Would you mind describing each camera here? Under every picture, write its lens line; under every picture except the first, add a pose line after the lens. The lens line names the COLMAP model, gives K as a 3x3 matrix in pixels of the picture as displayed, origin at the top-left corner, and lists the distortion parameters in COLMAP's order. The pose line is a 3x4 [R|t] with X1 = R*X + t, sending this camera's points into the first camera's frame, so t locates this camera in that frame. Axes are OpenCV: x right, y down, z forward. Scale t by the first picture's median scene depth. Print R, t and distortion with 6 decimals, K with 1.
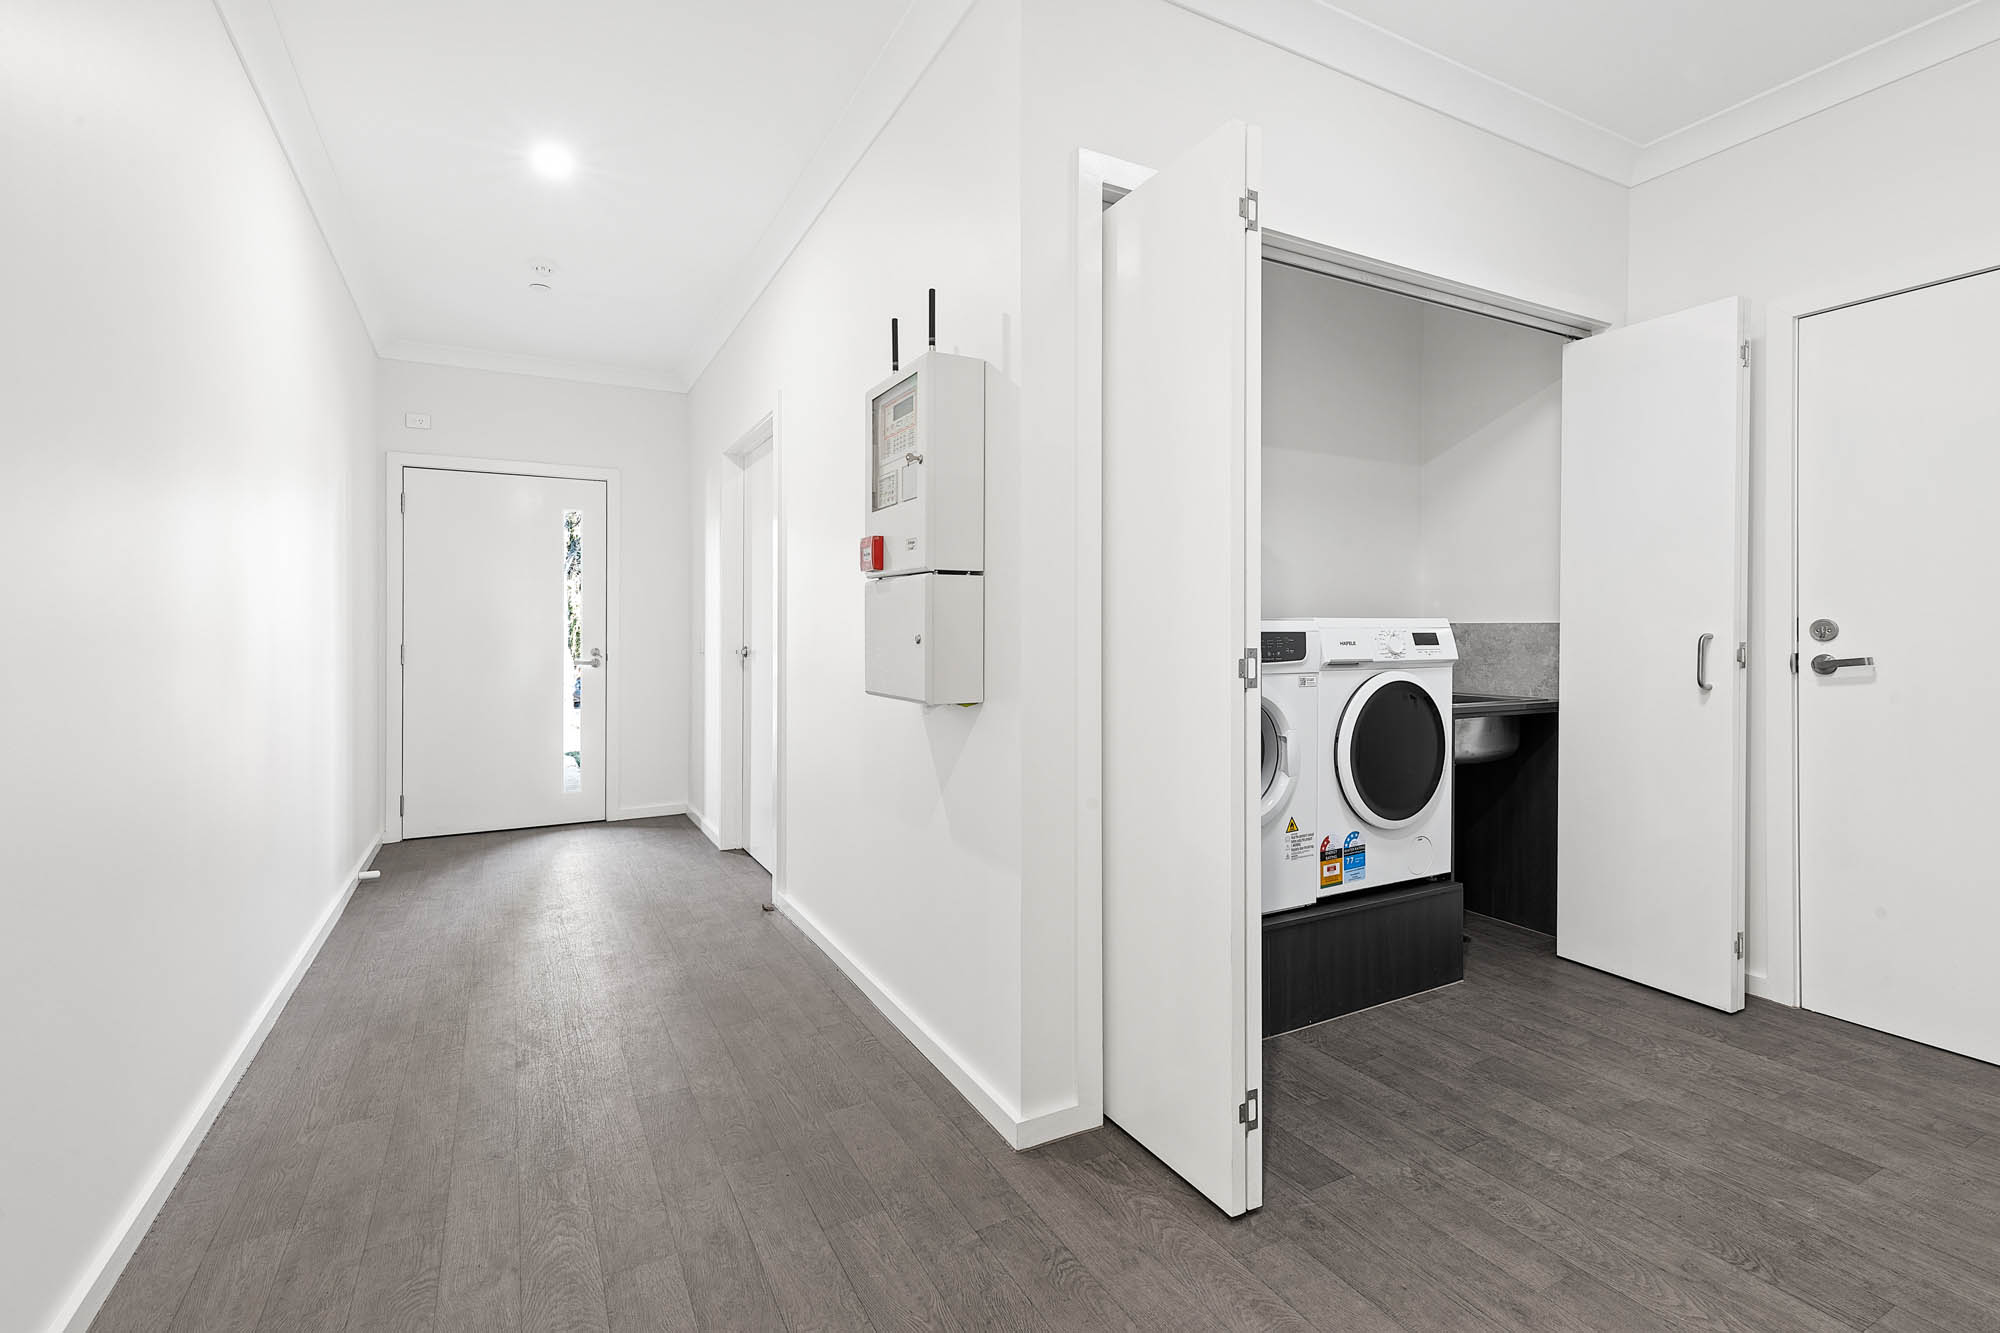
lens RADIAL K [[906.3, 0, 995.3], [0, 906.3, 634.7], [0, 0, 1]] dist [-0.000024, -0.000531]
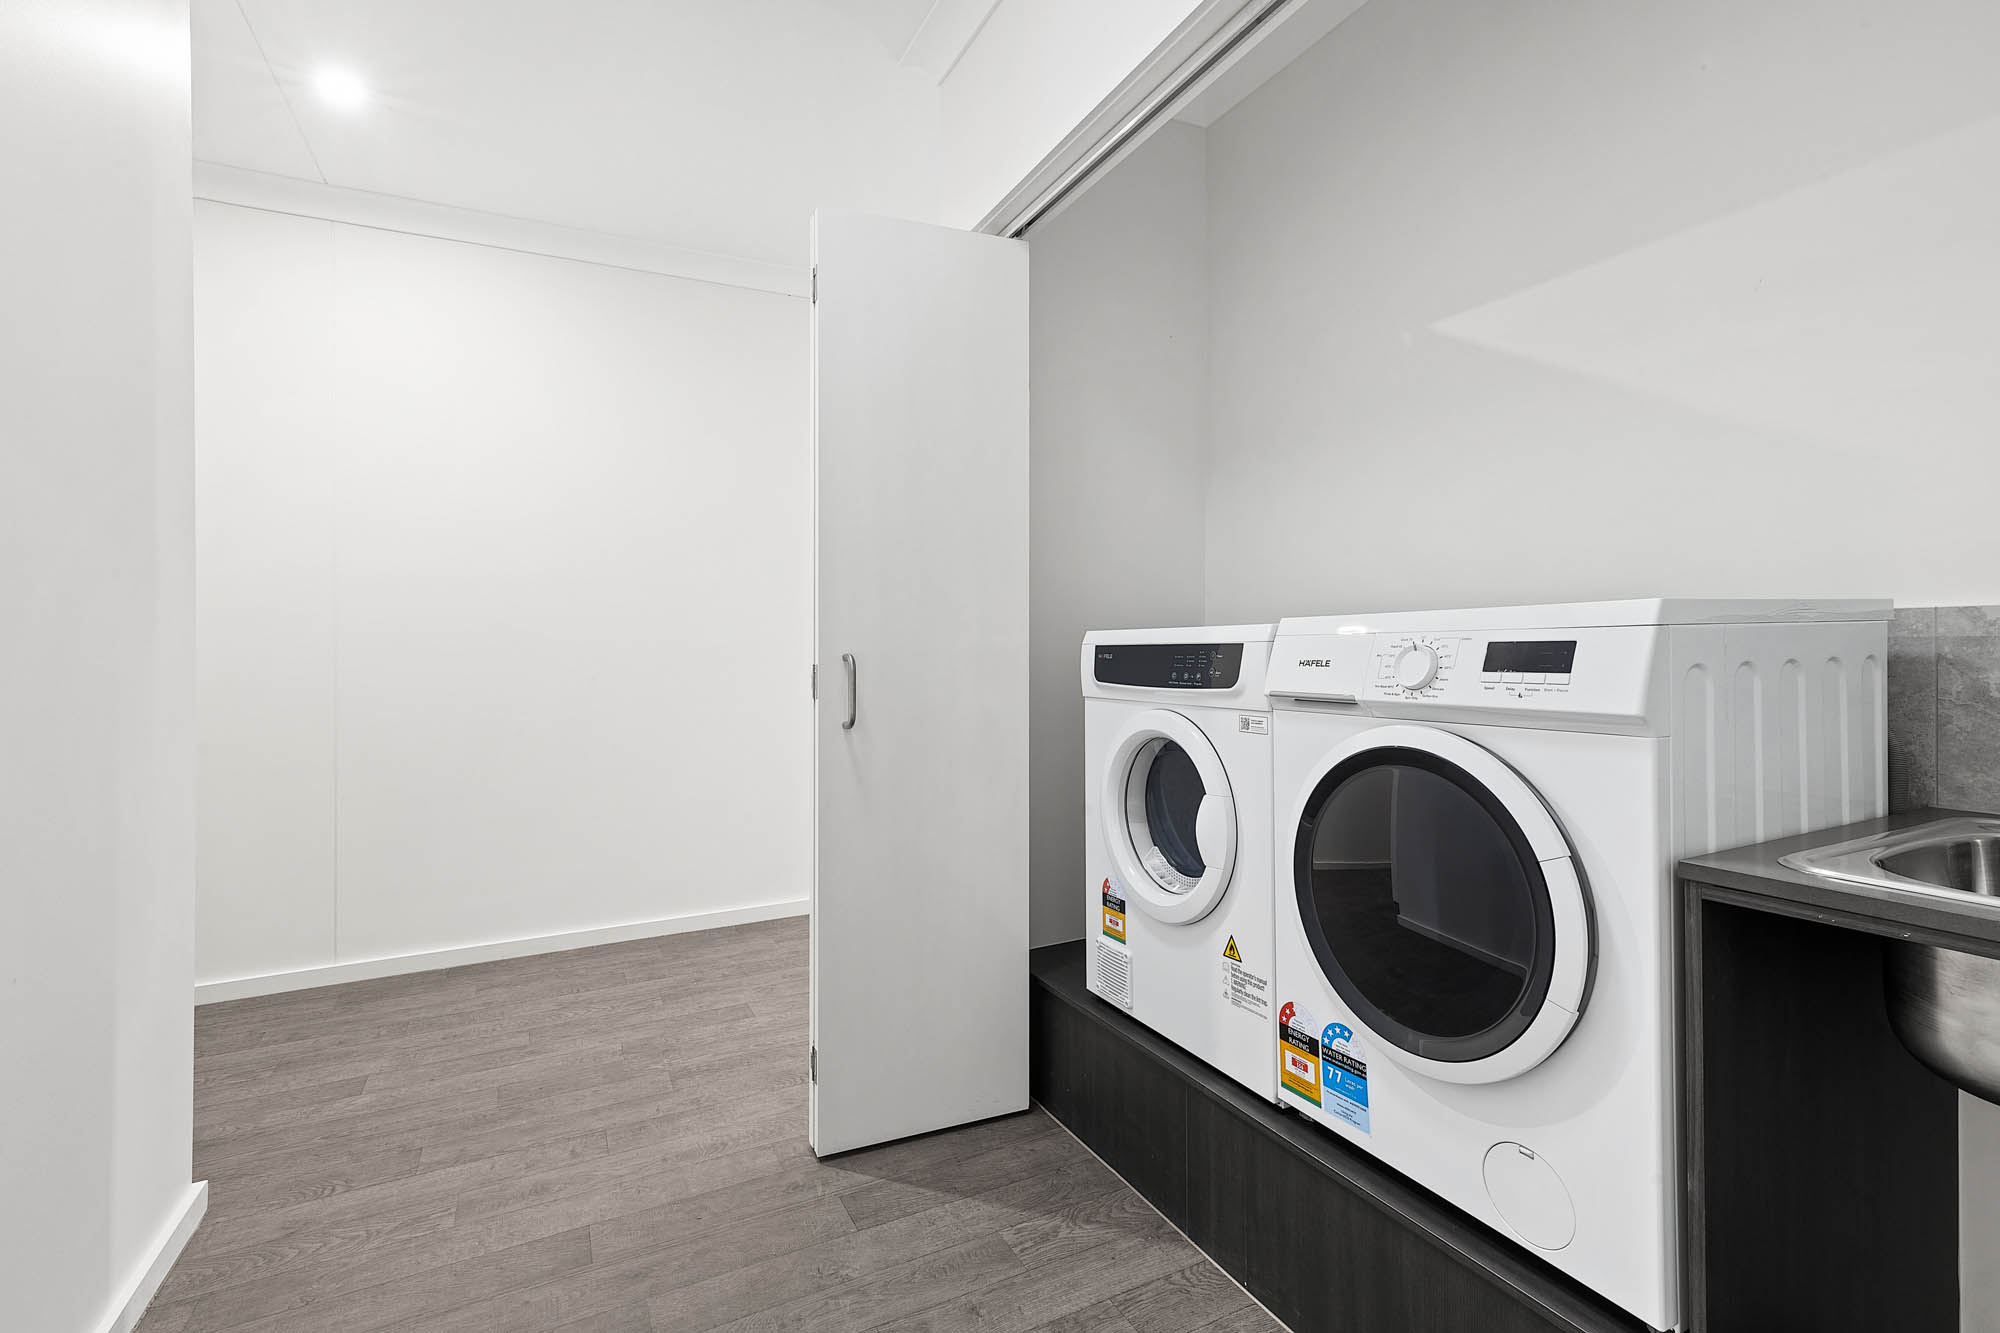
lens RADIAL K [[906.3, 0, 995.3], [0, 906.3, 634.7], [0, 0, 1]] dist [-0.000024, -0.000531]
pose [[-0.027539, -0.016304, -0.999488, 0.959471], [0.005604, 0.999849, -0.016465, 0.000349], [0.999605, -0.006055, -0.027444, 0.845021]]
